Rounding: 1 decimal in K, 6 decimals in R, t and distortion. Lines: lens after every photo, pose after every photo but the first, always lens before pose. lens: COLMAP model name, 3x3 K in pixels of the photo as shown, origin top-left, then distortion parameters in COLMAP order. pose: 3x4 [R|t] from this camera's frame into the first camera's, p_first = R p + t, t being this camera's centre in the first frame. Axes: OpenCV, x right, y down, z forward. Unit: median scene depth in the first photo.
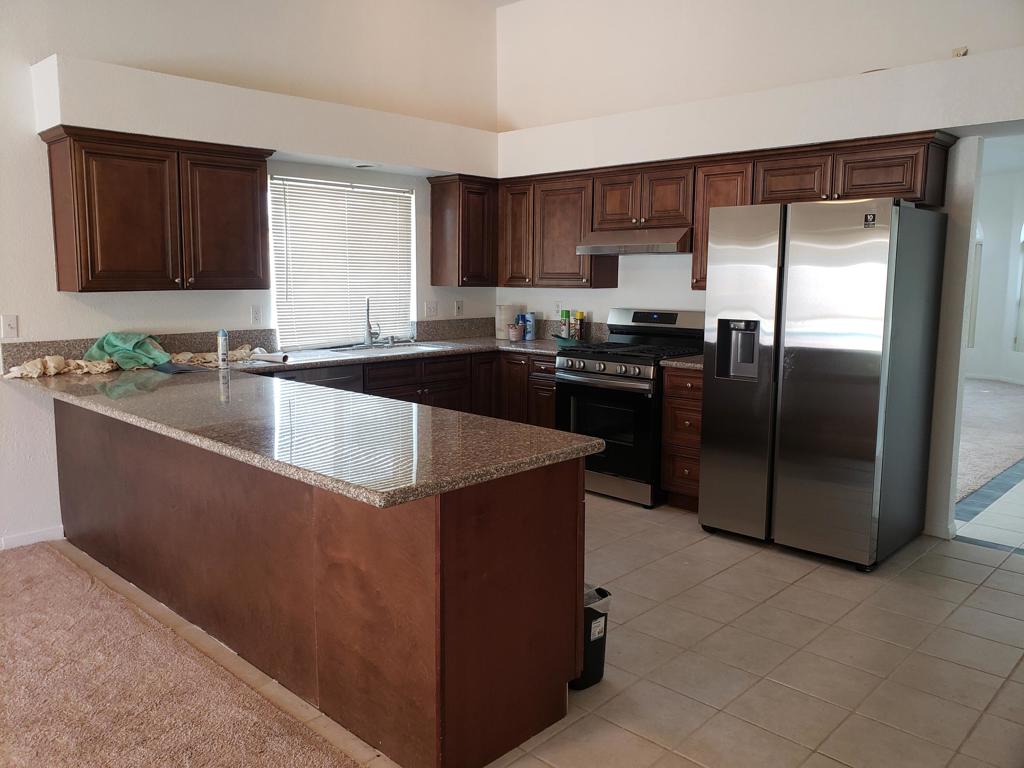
lens RADIAL K [[796.1, 0, 499.4], [0, 796.1, 360.7], [0, 0, 1]] dist [0.094589, -0.131796]
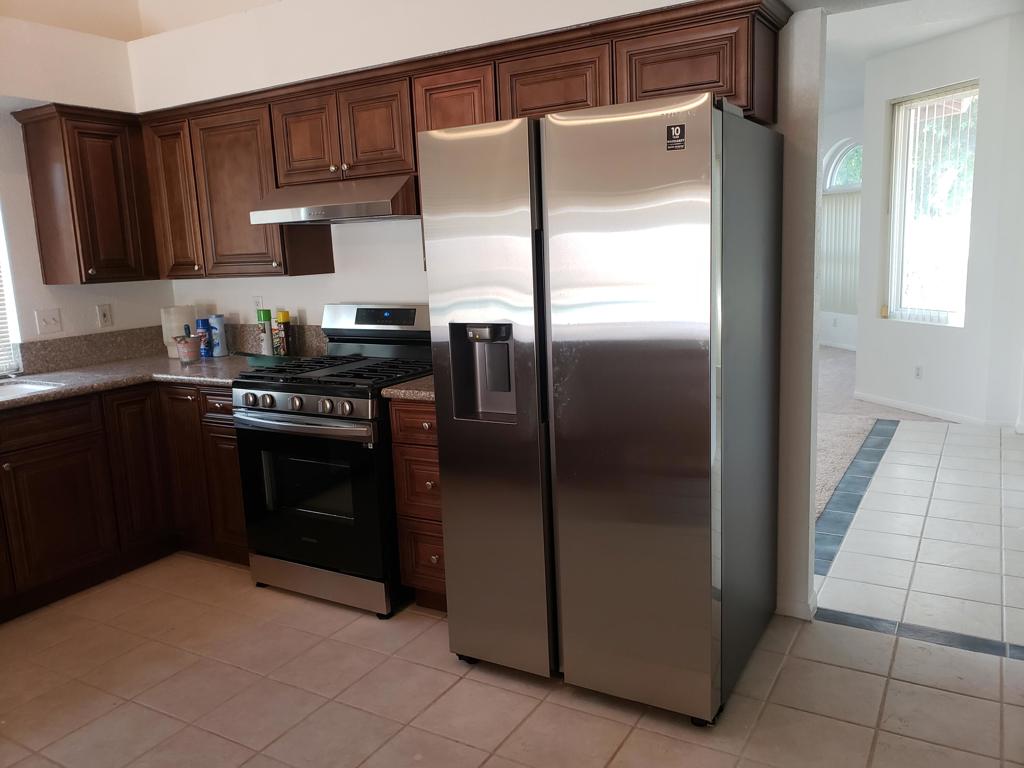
lens RADIAL K [[796.1, 0, 499.4], [0, 796.1, 360.7], [0, 0, 1]] dist [0.094589, -0.131796]
pose [[0.974462, -0.083277, 0.208540, 0.144883], [0.076494, 0.996251, 0.040394, -0.036045], [-0.211122, -0.023410, 0.977179, 0.326458]]
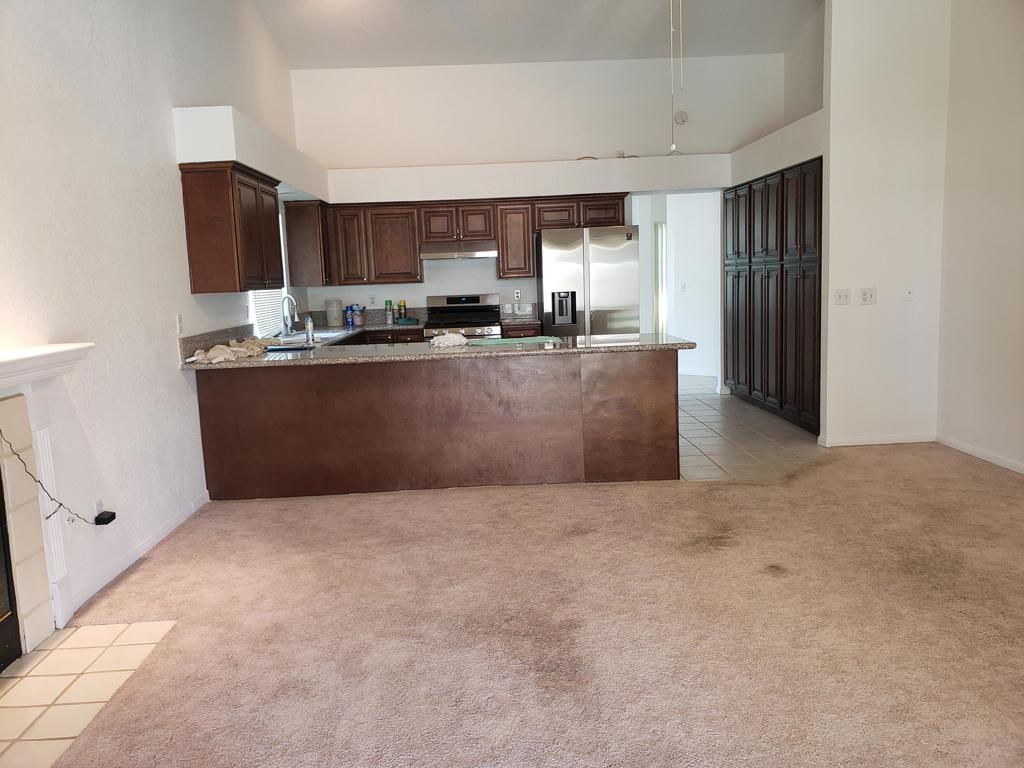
lens RADIAL K [[796.1, 0, 499.4], [0, 796.1, 360.7], [0, 0, 1]] dist [0.094589, -0.131796]
pose [[0.718288, -0.108087, 0.687299, -0.813263], [0.121648, 0.992153, 0.028896, 0.026258], [-0.685029, 0.062853, 0.725799, -0.142747]]
